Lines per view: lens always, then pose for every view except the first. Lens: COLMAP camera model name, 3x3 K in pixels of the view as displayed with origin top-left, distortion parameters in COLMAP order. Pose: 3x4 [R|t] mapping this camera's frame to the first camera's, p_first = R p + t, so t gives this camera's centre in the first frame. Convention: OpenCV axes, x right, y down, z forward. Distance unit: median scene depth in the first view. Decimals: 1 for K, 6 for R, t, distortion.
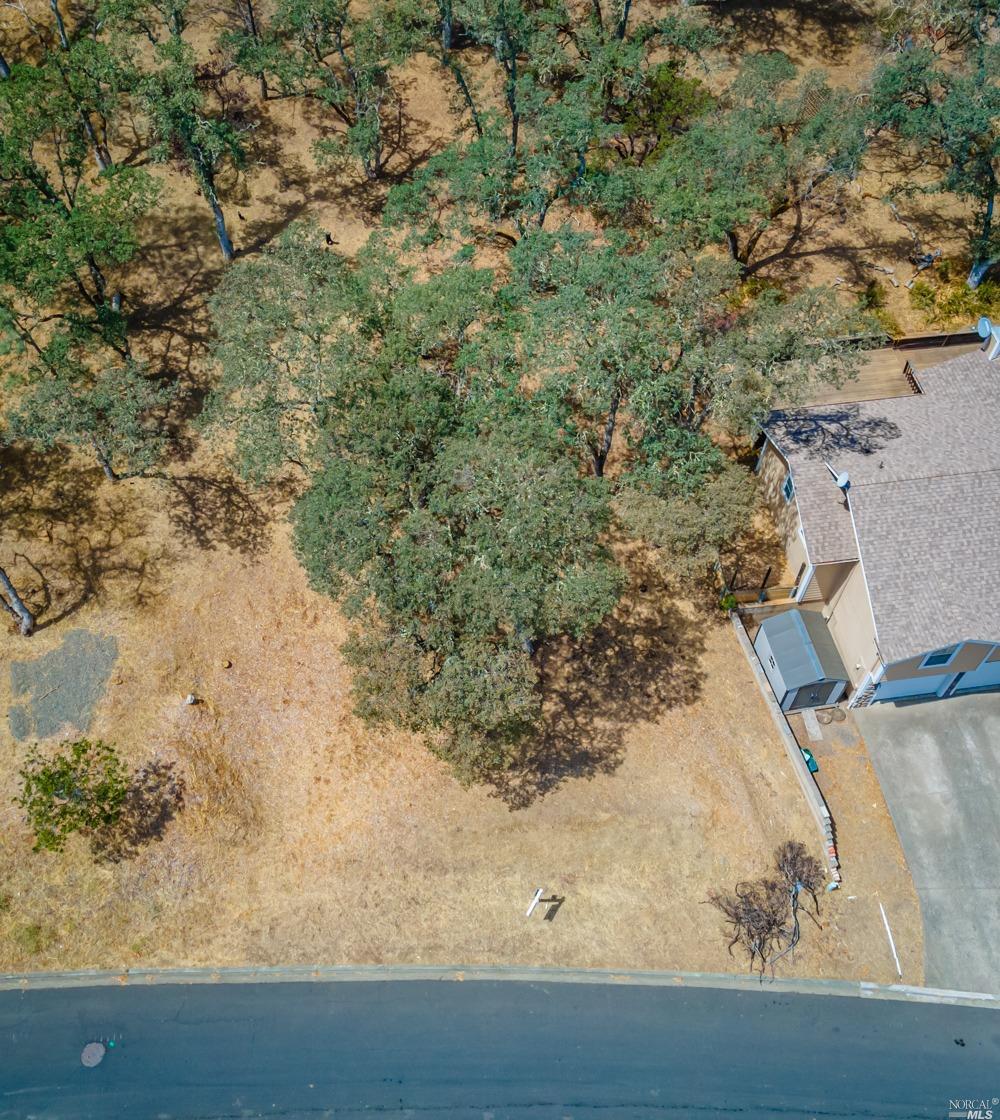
lens RADIAL K [[1067.3, 0, 470.2], [0, 1067.3, 570.0], [0, 0, 1]] dist [0.031454, 0.000000]
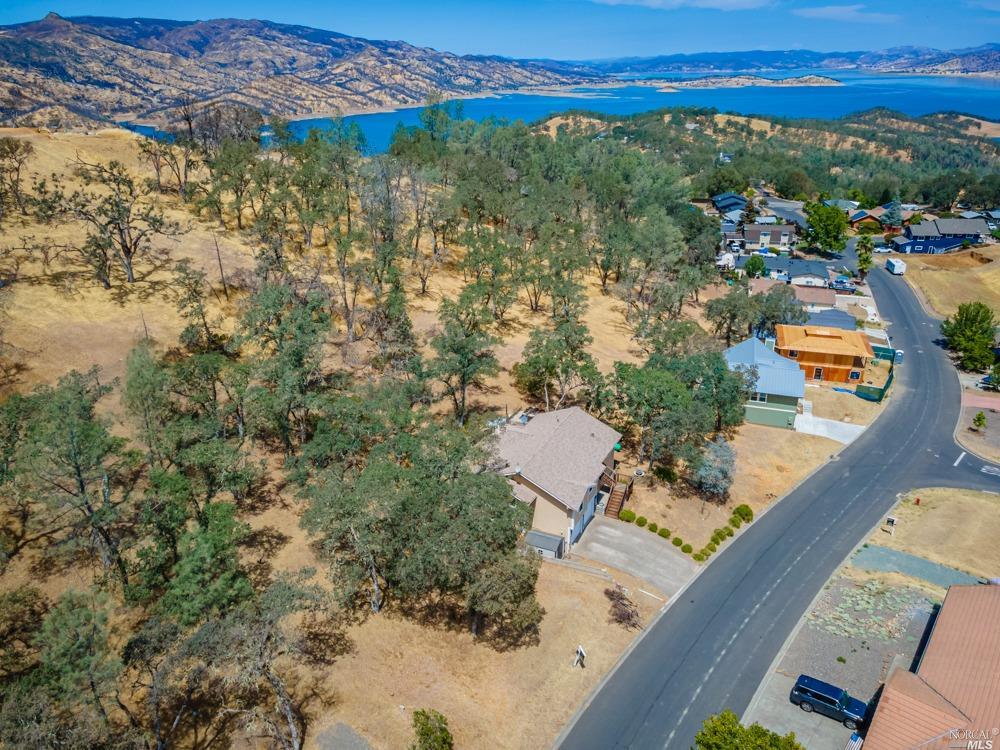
lens RADIAL K [[728.8, 0, 490.8], [0, 728.8, 383.3], [0, 0, 1]] dist [0.029372, 0.023673]
pose [[0.571110, -0.317983, 0.756783, -0.894398], [0.676791, 0.704113, -0.214892, 0.095901], [-0.464529, 0.634911, 0.617334, -0.197101]]
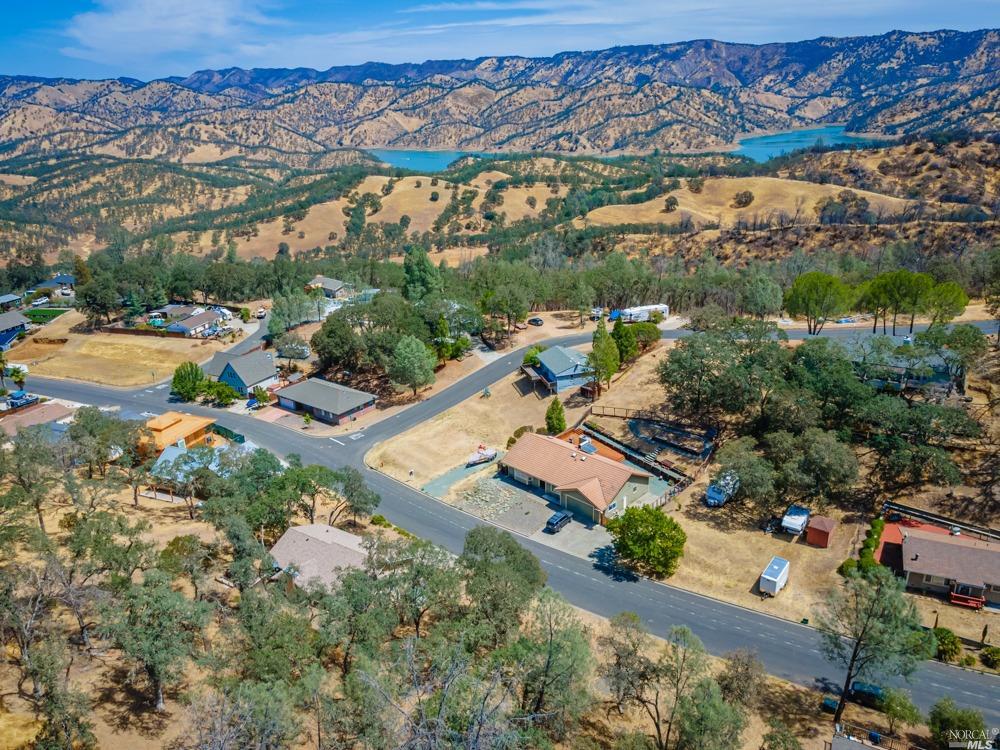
lens RADIAL K [[728.8, 0, 492.7], [0, 728.8, 373.6], [0, 0, 1]] dist [0.029372, 0.023673]
pose [[-0.756758, -0.191067, 0.625149, -1.096748], [0.563948, 0.292795, 0.772162, -1.656550], [-0.330575, 0.936891, -0.113822, 0.551112]]
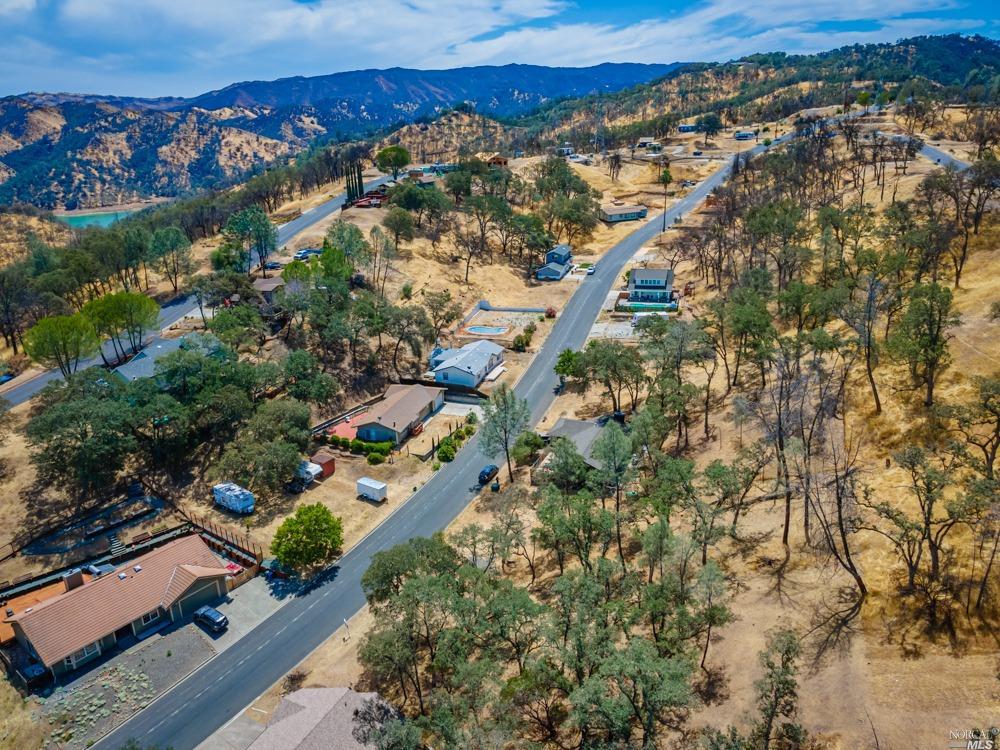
lens RADIAL K [[728.8, 0, 489.3], [0, 728.8, 378.4], [0, 0, 1]] dist [0.029372, 0.023673]
pose [[-0.574489, 0.313183, -0.756226, 1.178707], [-0.650491, 0.386092, 0.654060, -1.636264], [0.496814, 0.867669, -0.018083, 0.496472]]
